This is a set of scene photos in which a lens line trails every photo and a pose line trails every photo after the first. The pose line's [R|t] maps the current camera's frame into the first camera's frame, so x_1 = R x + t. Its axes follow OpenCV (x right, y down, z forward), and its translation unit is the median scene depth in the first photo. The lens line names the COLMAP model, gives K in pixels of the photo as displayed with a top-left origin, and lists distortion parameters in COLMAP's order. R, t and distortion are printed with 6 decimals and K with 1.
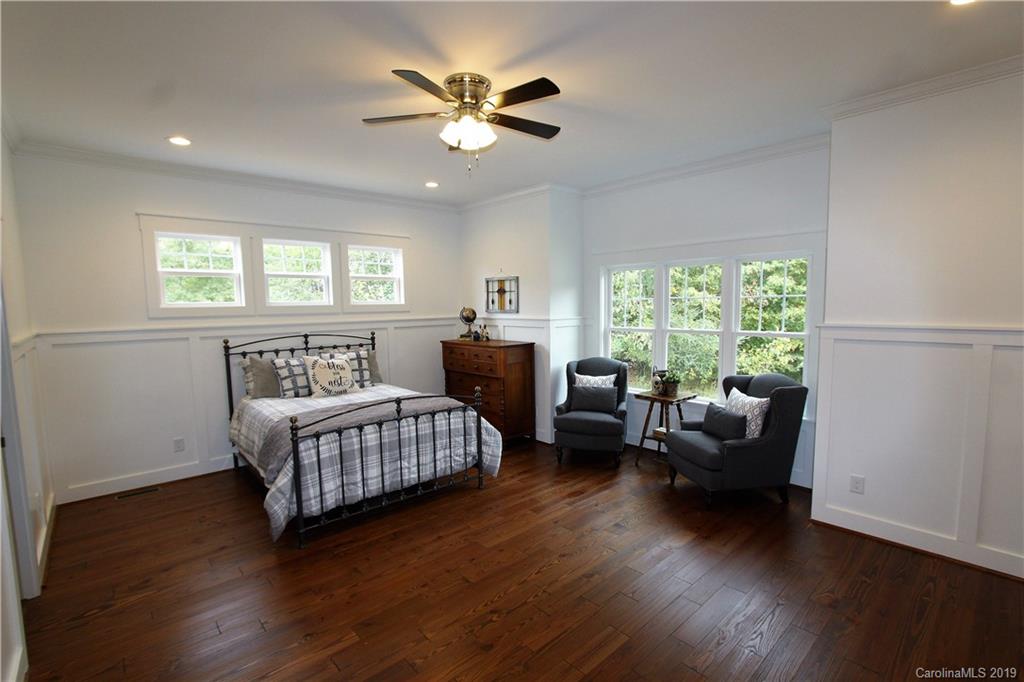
lens RADIAL K [[470.9, 0, 518.0], [0, 470.9, 345.6], [0, 0, 1]] dist [-0.023461, 0.000010]
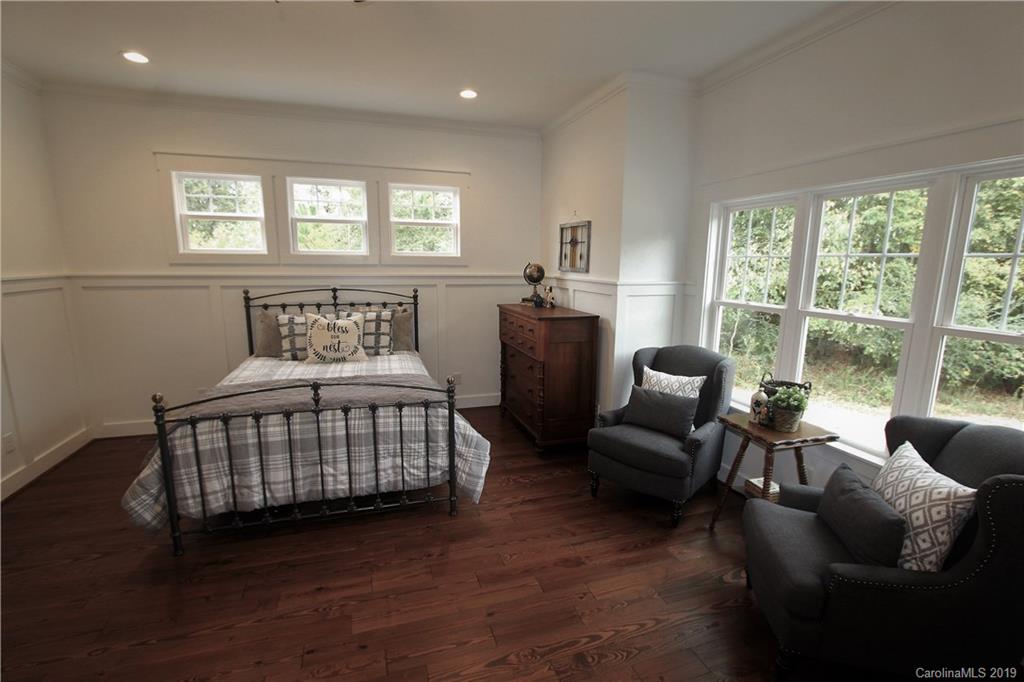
lens RADIAL K [[468.1, 0, 521.8], [0, 468.1, 347.1], [0, 0, 1]] dist [-0.014526, -0.000171]
pose [[0.911952, 0.099308, -0.398098, 0.260552], [-0.062334, 0.992538, 0.104801, -0.031916], [0.405535, -0.070758, 0.911337, 0.381700]]
